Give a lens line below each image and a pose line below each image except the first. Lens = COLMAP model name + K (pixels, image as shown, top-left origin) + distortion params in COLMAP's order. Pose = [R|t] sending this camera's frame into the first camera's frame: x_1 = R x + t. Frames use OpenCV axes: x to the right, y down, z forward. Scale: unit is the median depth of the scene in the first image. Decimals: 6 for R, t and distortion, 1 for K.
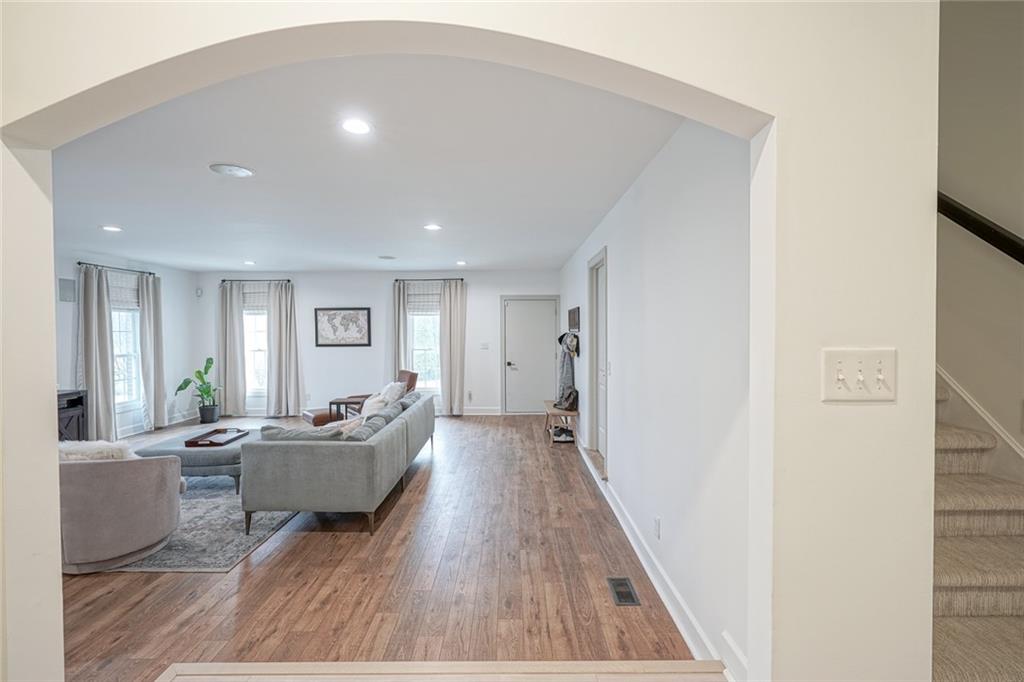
lens RADIAL K [[463.6, 0, 513.9], [0, 463.6, 340.6], [0, 0, 1]] dist [-0.013619, 0.005718]
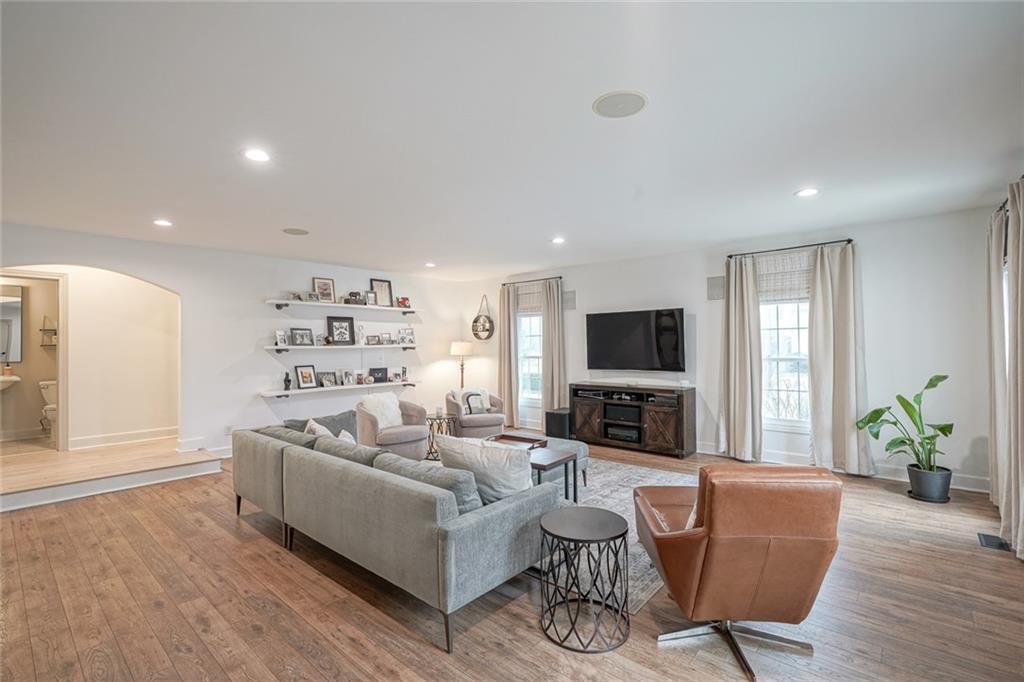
lens RADIAL K [[463.6, 0, 513.3], [0, 463.6, 345.5], [0, 0, 1]] dist [-0.013619, 0.005718]
pose [[-0.660003, 0.009992, -0.751197, 0.042353], [-0.005871, 0.999812, 0.018457, -0.002979], [0.751240, 0.016592, -0.659821, 1.161005]]
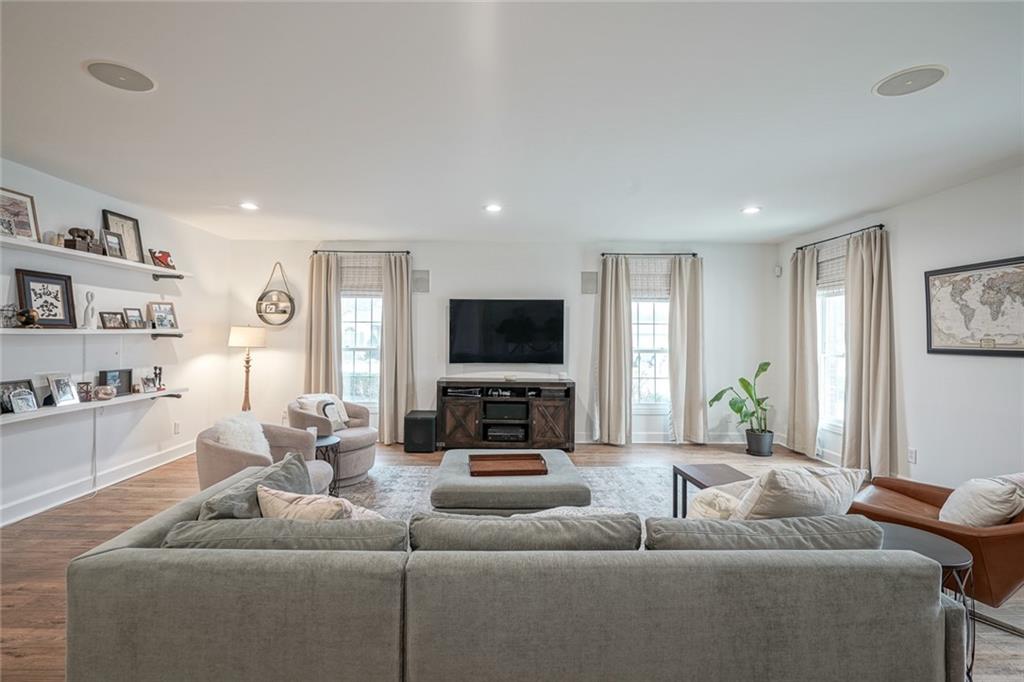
lens RADIAL K [[463.6, 0, 506.1], [0, 463.6, 332.4], [0, 0, 1]] dist [-0.013619, 0.005718]
pose [[0.000746, -0.002947, -0.999995, 0.045645], [-0.031606, 0.999496, -0.002969, 0.007944], [0.999500, 0.031608, 0.000653, 0.717382]]
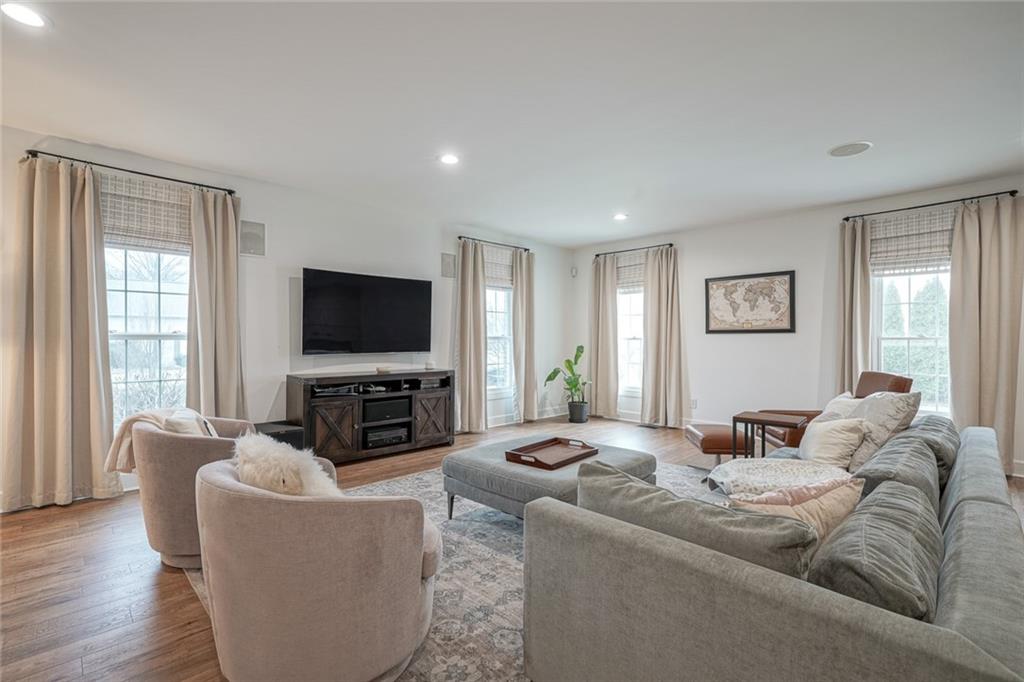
lens RADIAL K [[463.6, 0, 509.7], [0, 463.6, 338.8], [0, 0, 1]] dist [-0.013619, 0.005718]
pose [[0.697737, 0.006185, -0.716327, -0.166207], [-0.022947, 0.999643, -0.013720, 0.047023], [0.715987, 0.026010, 0.697629, 0.370020]]
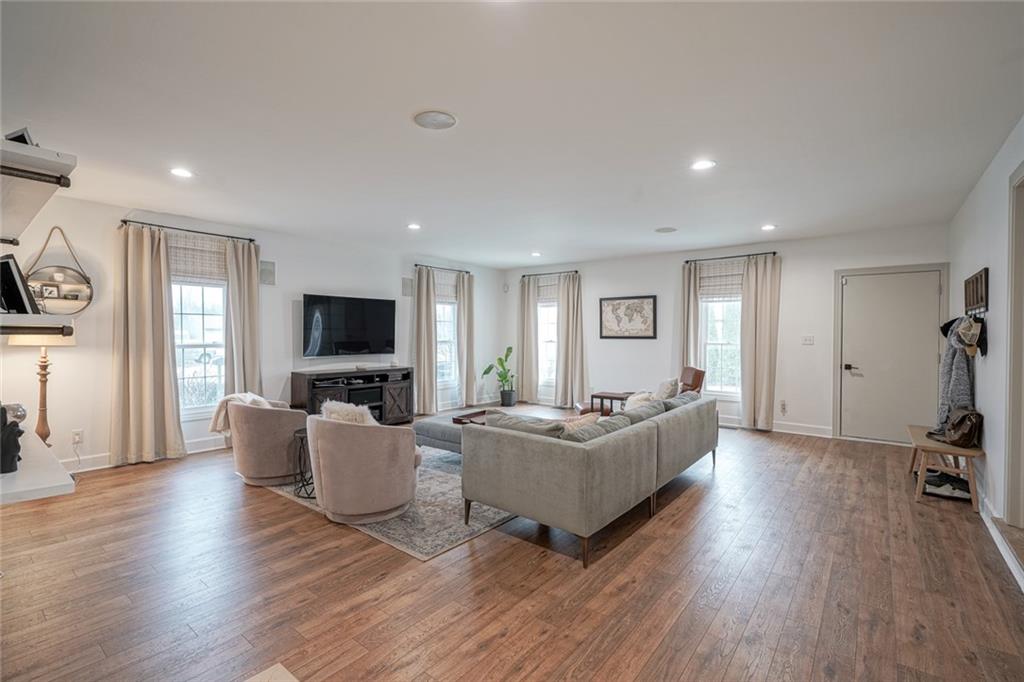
lens RADIAL K [[463.6, 0, 510.2], [0, 463.6, 340.8], [0, 0, 1]] dist [-0.013619, 0.005718]
pose [[0.778898, 0.017030, -0.626920, 0.034787], [-0.021586, 0.999767, 0.000340, 0.026745], [0.626779, 0.013268, 0.779084, 0.171325]]
